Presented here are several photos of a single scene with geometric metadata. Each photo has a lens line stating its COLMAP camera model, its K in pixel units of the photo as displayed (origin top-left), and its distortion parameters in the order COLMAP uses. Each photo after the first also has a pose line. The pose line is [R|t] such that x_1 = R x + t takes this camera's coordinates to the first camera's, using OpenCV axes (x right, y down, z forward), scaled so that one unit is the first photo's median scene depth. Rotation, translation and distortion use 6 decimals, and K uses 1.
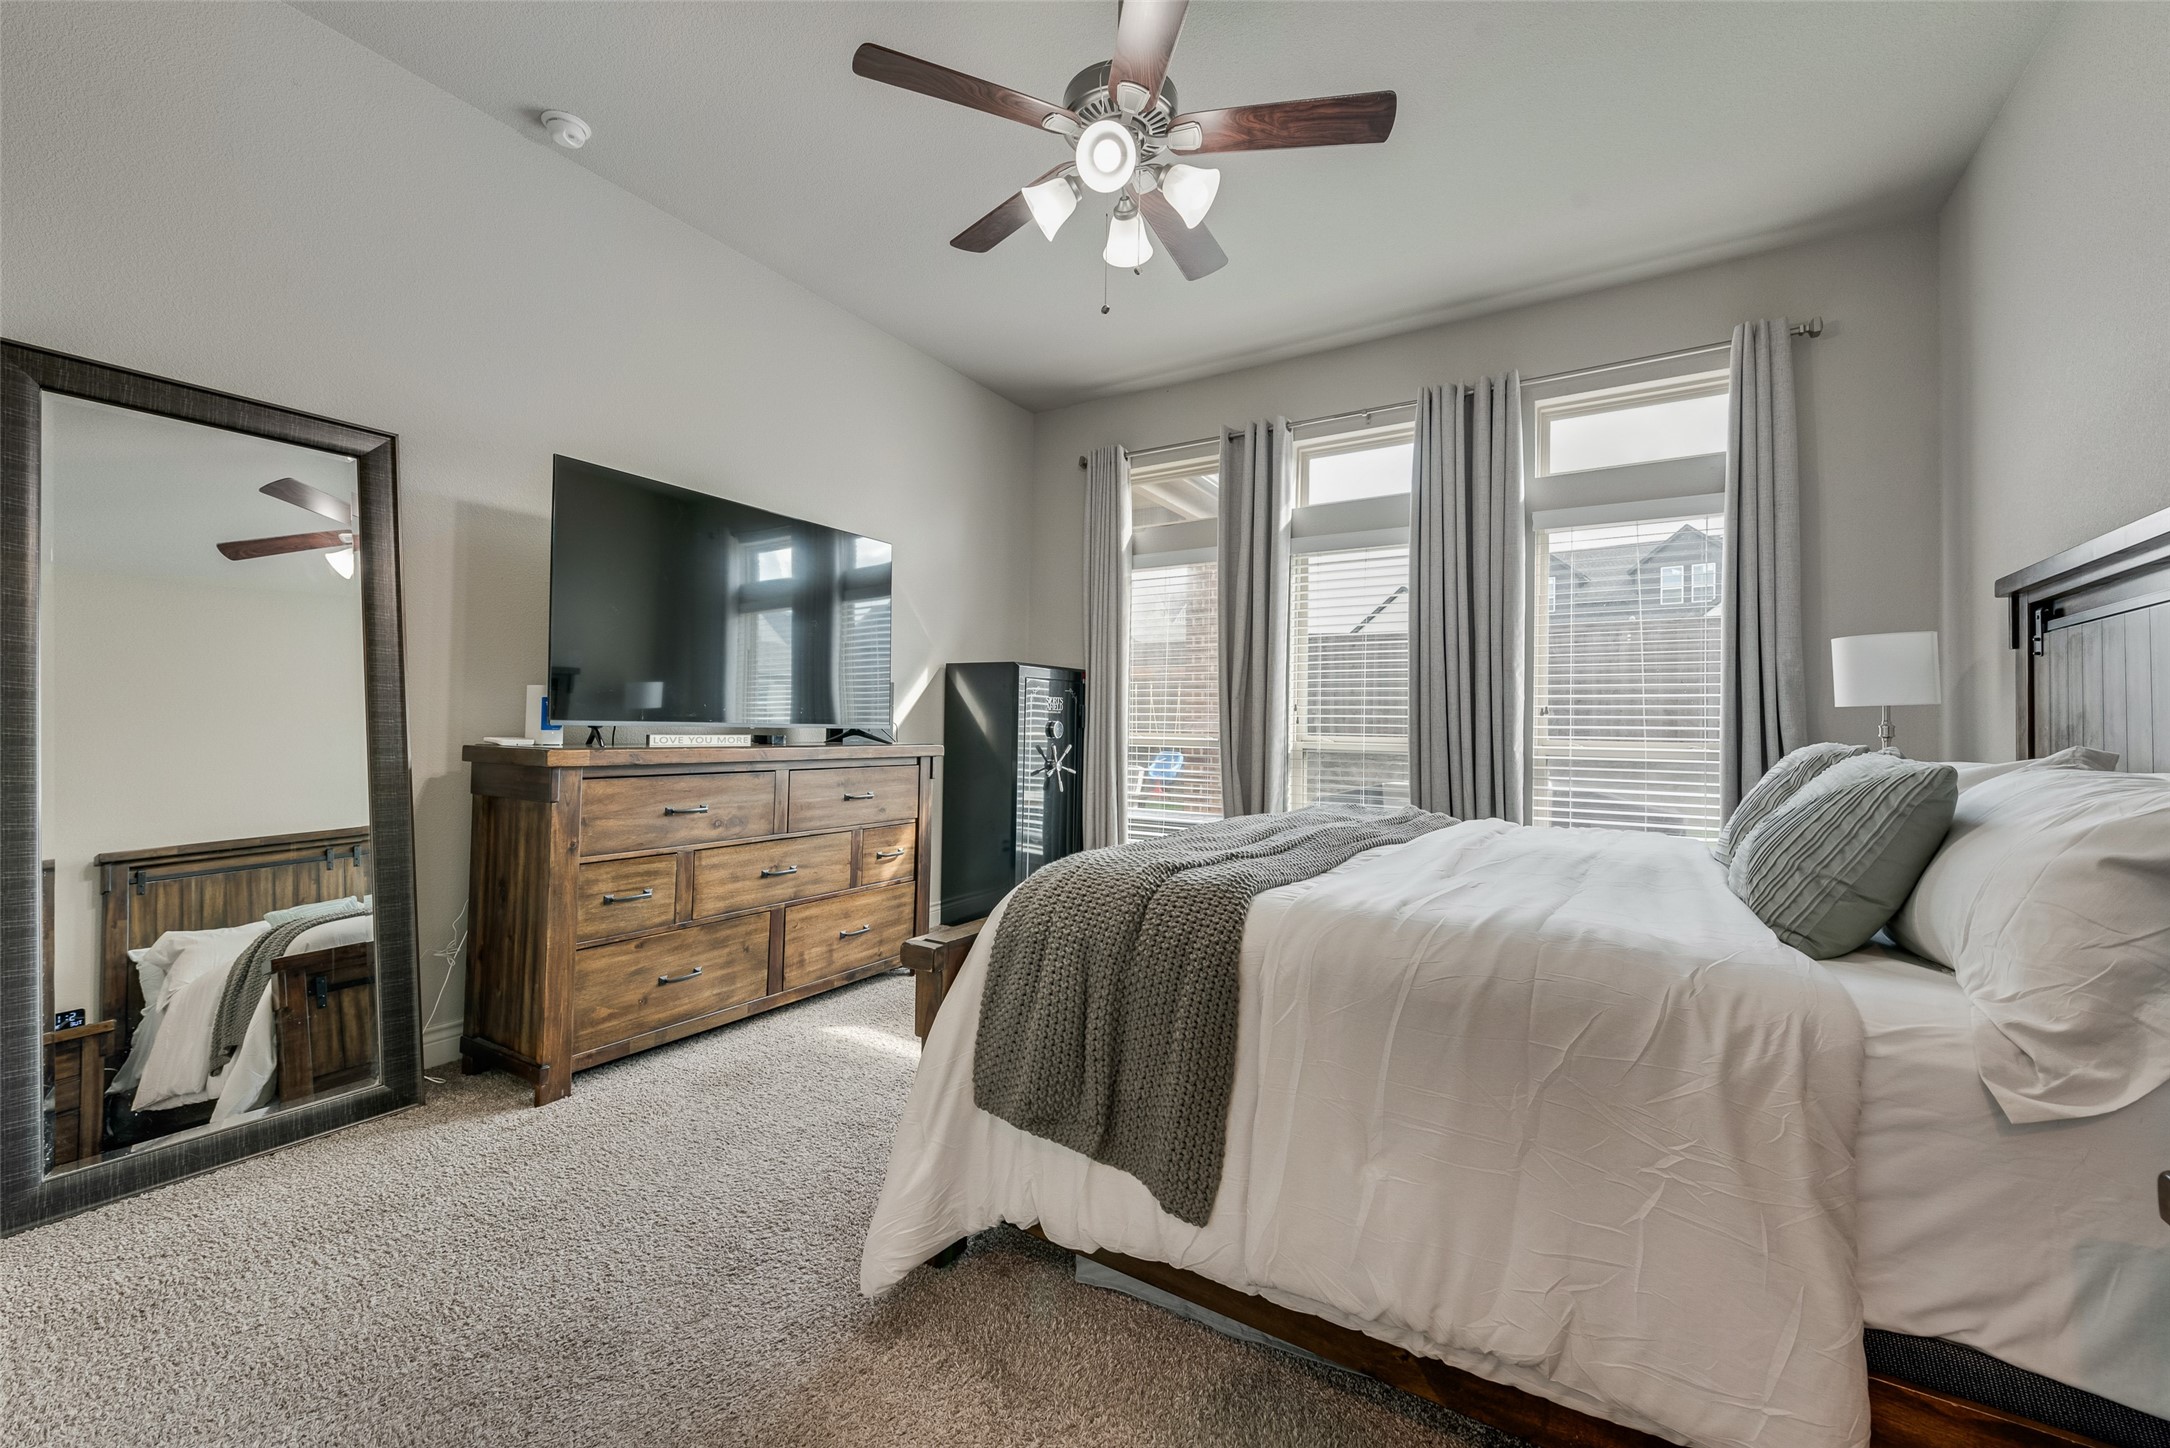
lens RADIAL K [[848.0, 0, 1086.7], [0, 848.0, 732.7], [0, 0, 1]] dist [0.001383, -0.000412]
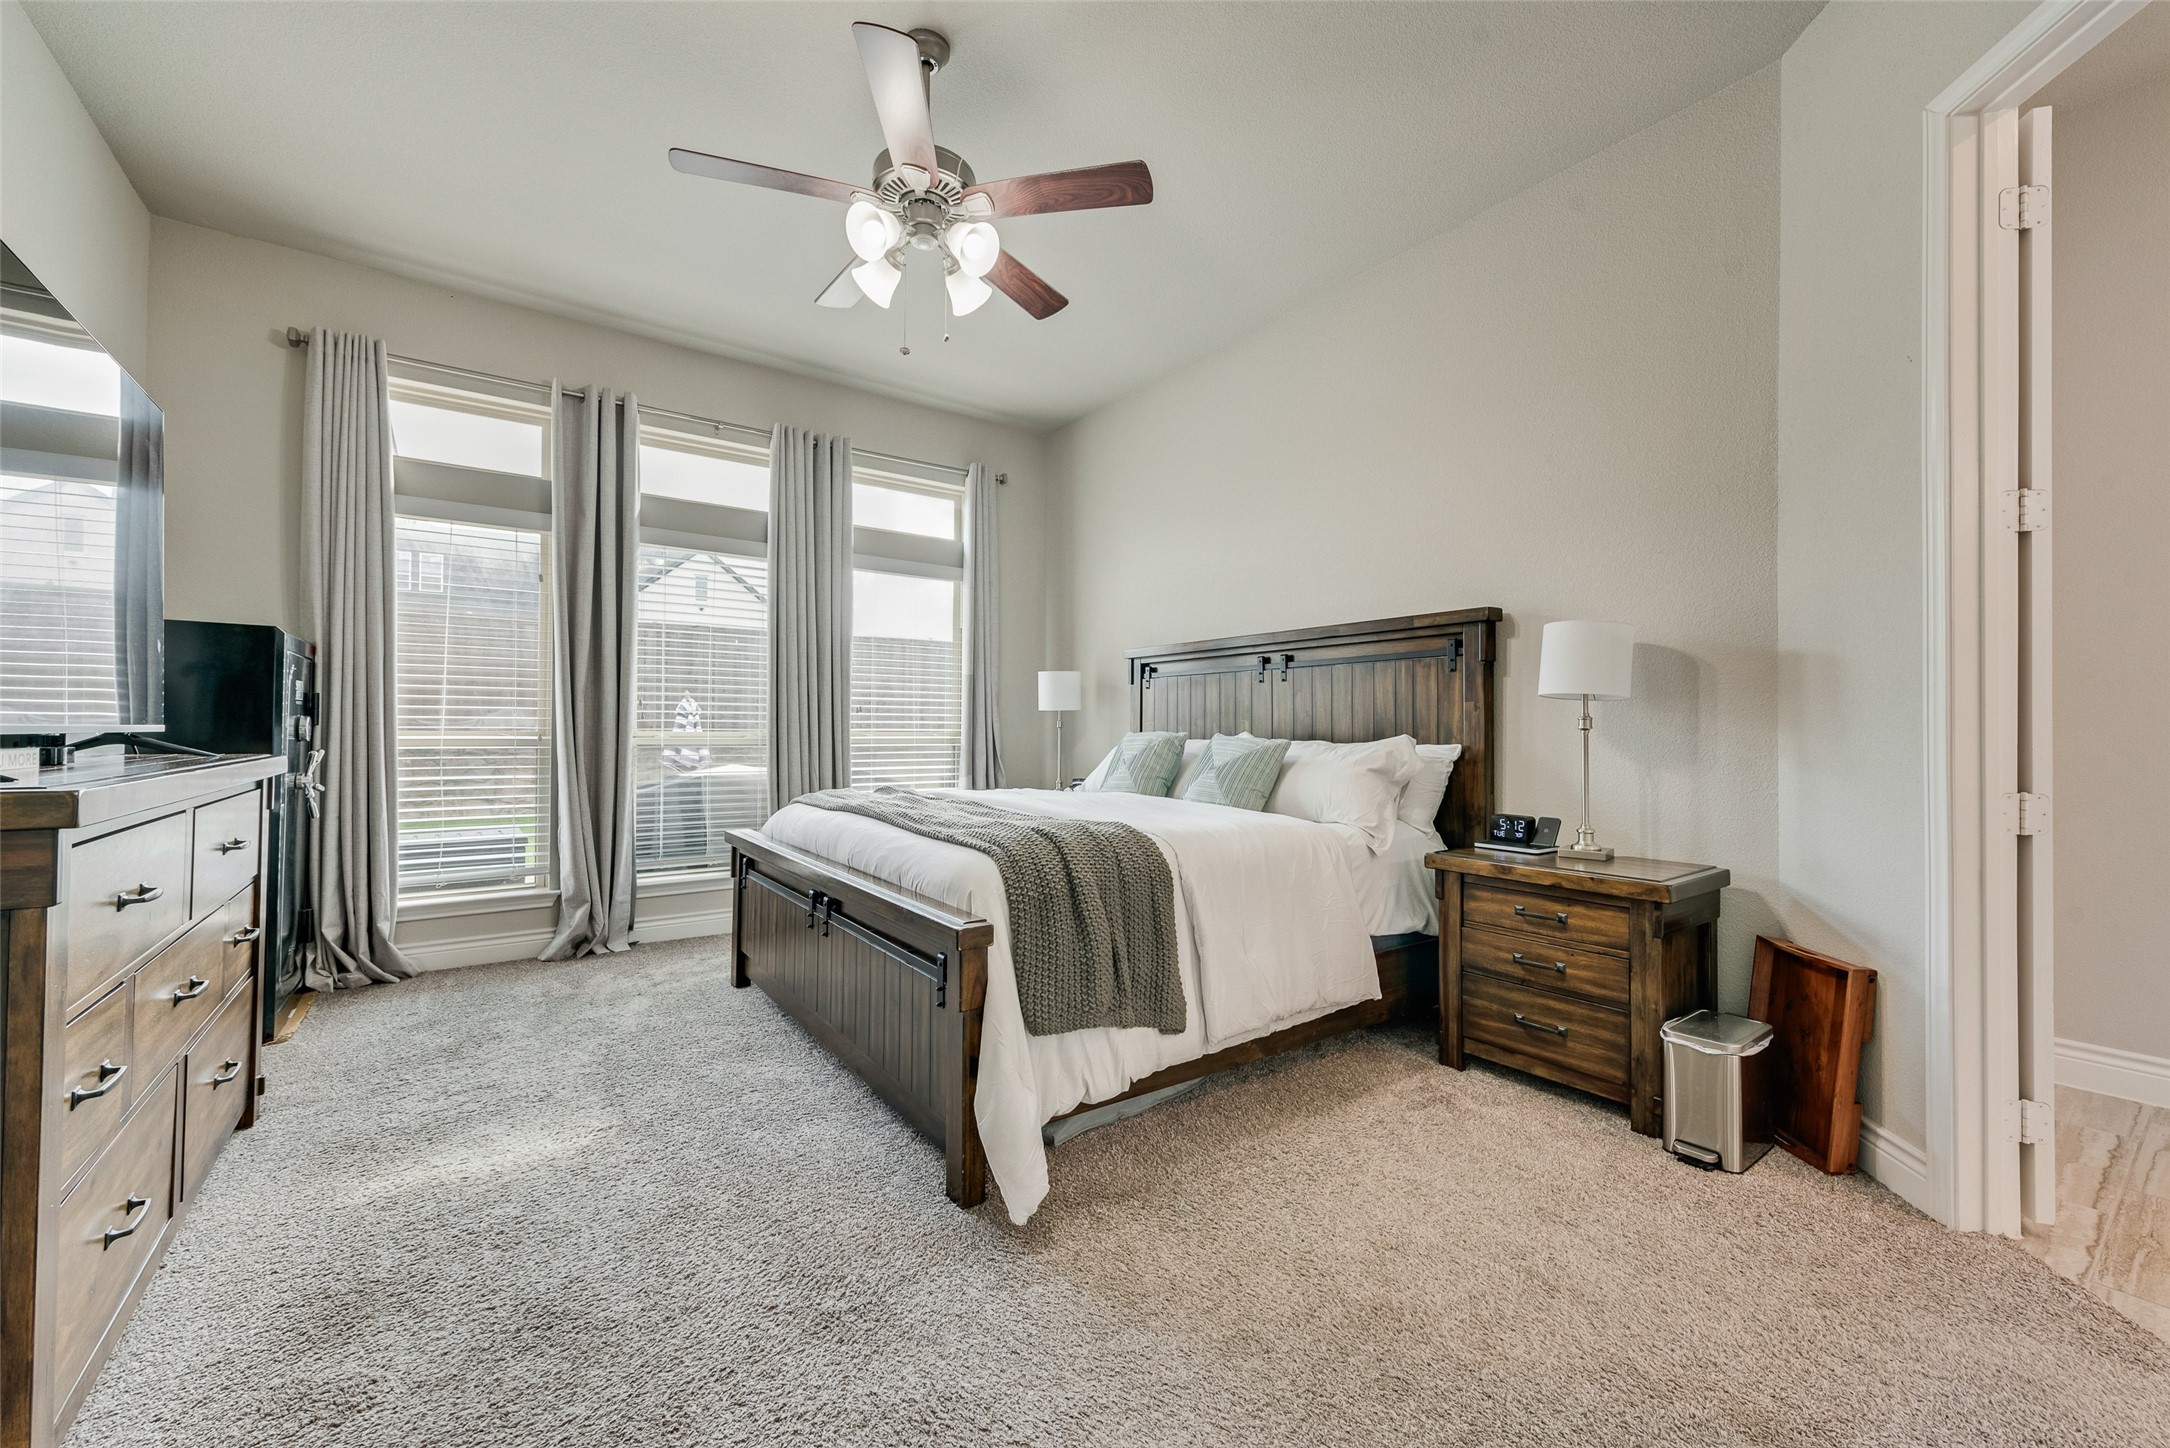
lens RADIAL K [[848.0, 0, 1086.7], [0, 848.0, 732.7], [0, 0, 1]] dist [0.001383, -0.000412]
pose [[0.390639, -0.016203, 0.920402, -0.497235], [0.003802, 0.999865, 0.015988, -0.010150], [-0.920536, -0.002746, 0.390647, 0.182350]]
